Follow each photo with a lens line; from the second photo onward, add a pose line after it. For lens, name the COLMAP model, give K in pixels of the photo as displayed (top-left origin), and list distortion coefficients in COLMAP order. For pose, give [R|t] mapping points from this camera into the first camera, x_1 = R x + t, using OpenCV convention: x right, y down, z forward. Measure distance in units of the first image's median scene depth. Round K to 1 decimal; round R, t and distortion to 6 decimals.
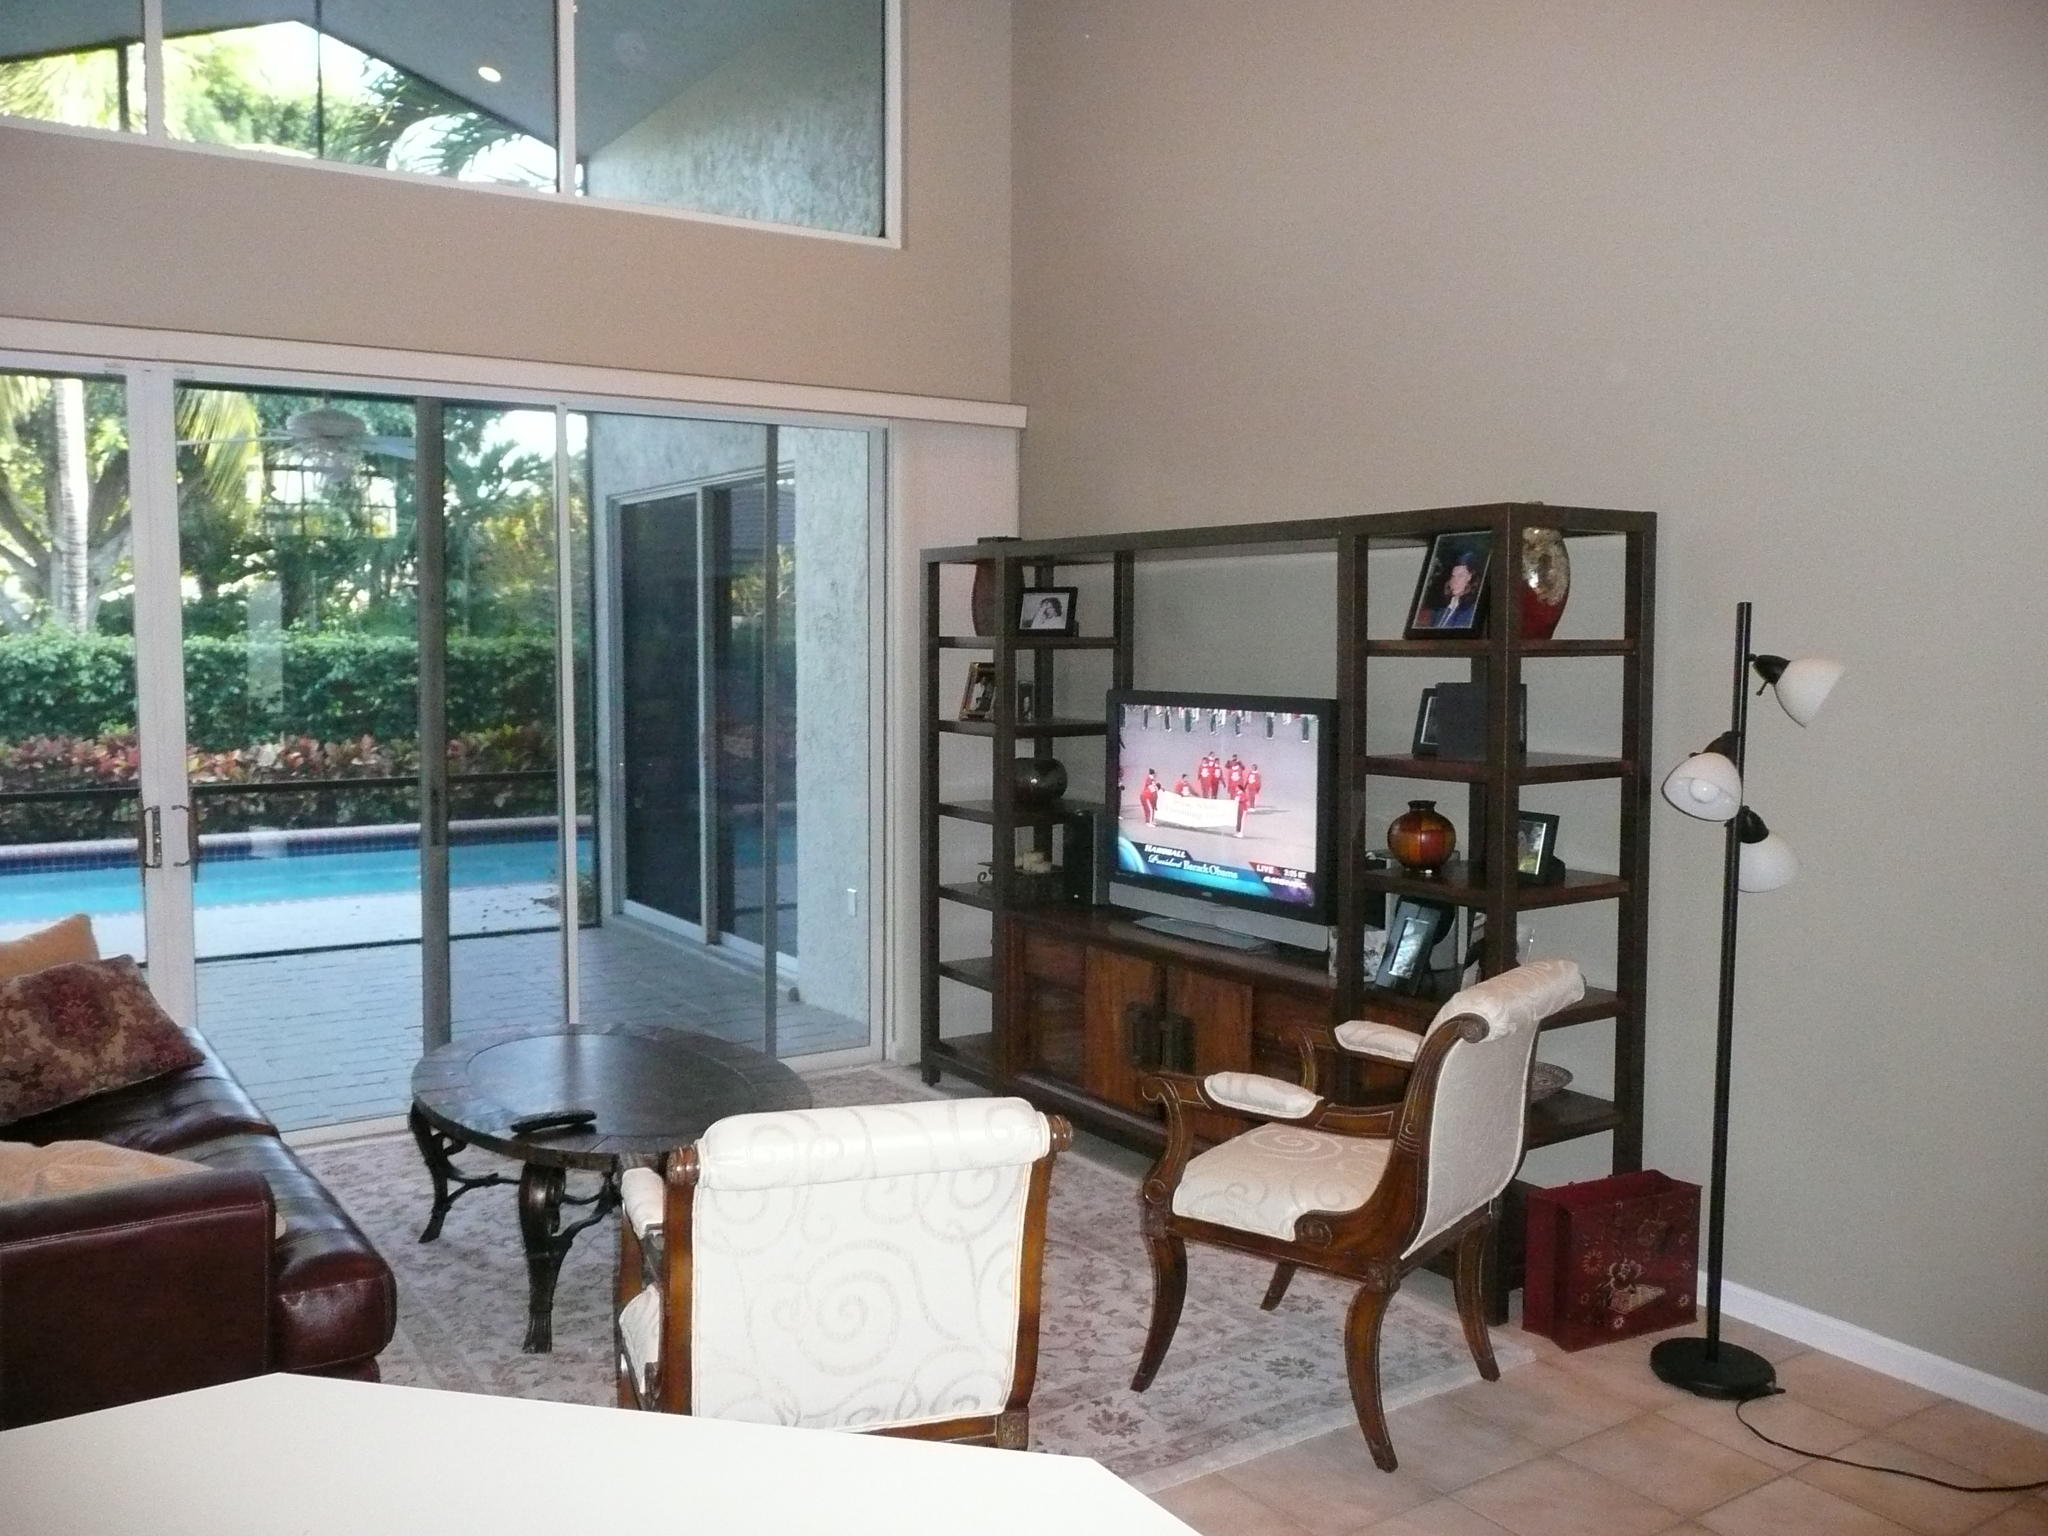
lens RADIAL K [[1717.4, 0, 1023.5], [0, 1717.4, 766.6], [0, 0, 1]] dist [0.001046, 0.001769]
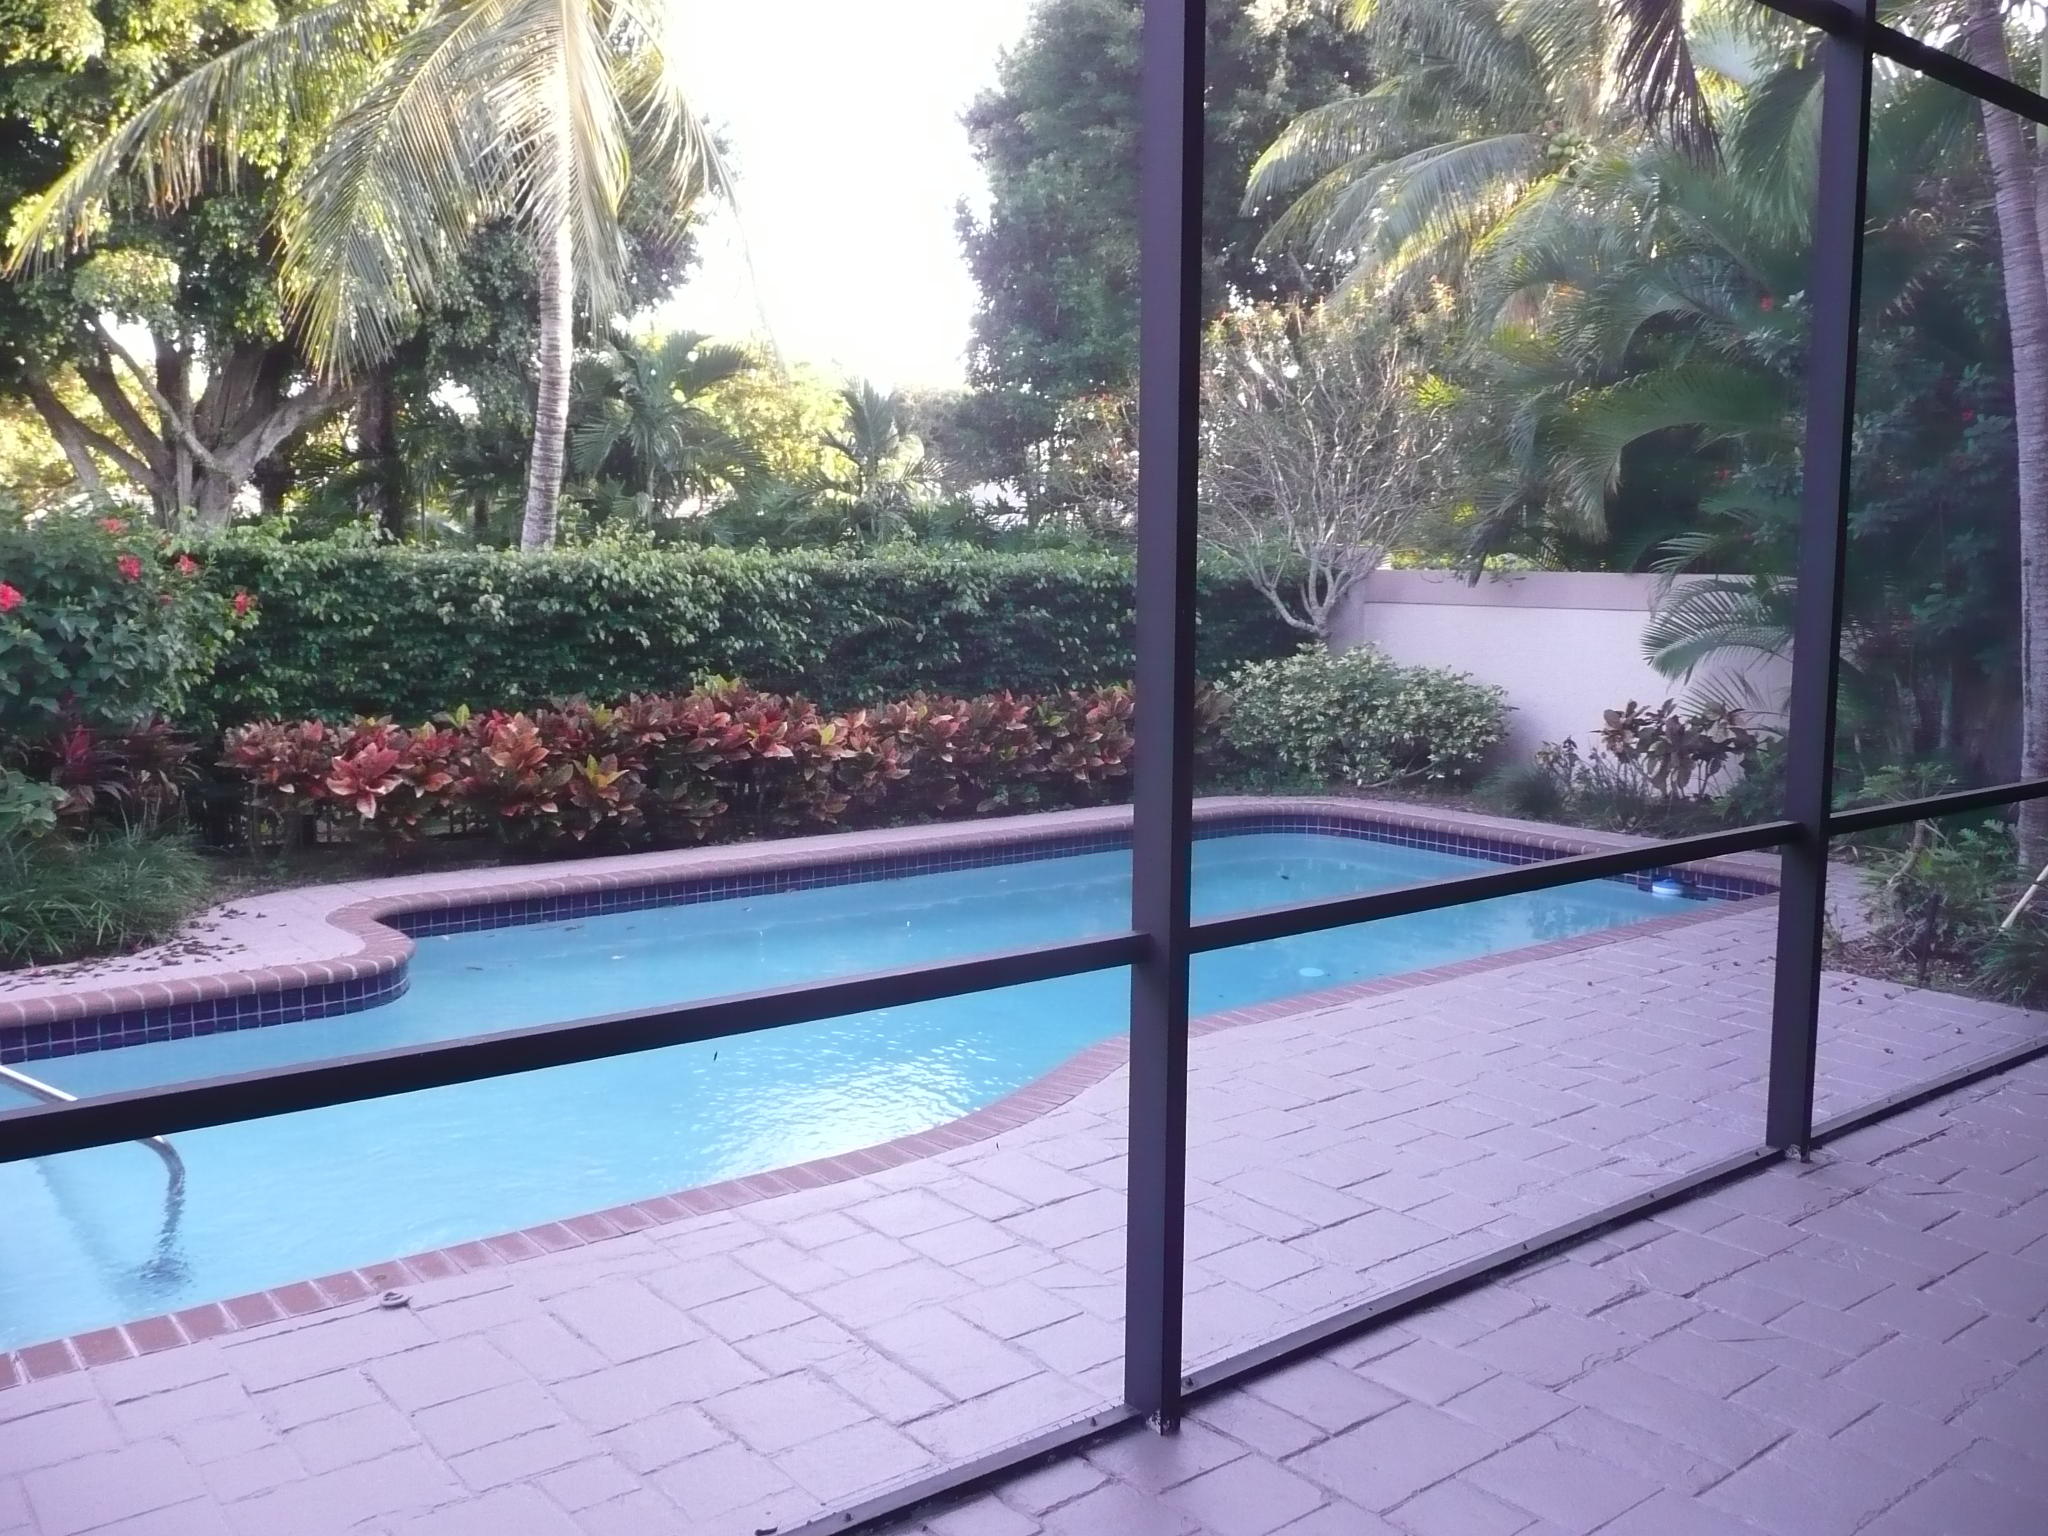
lens RADIAL K [[1717.4, 0, 1023.5], [0, 1717.4, 769.6], [0, 0, 1]] dist [0.001046, 0.001769]
pose [[0.994385, -0.008813, 0.105459, -0.490493], [0.005737, 0.999550, 0.029436, -0.006503], [-0.105671, -0.028666, 0.993988, 0.310392]]
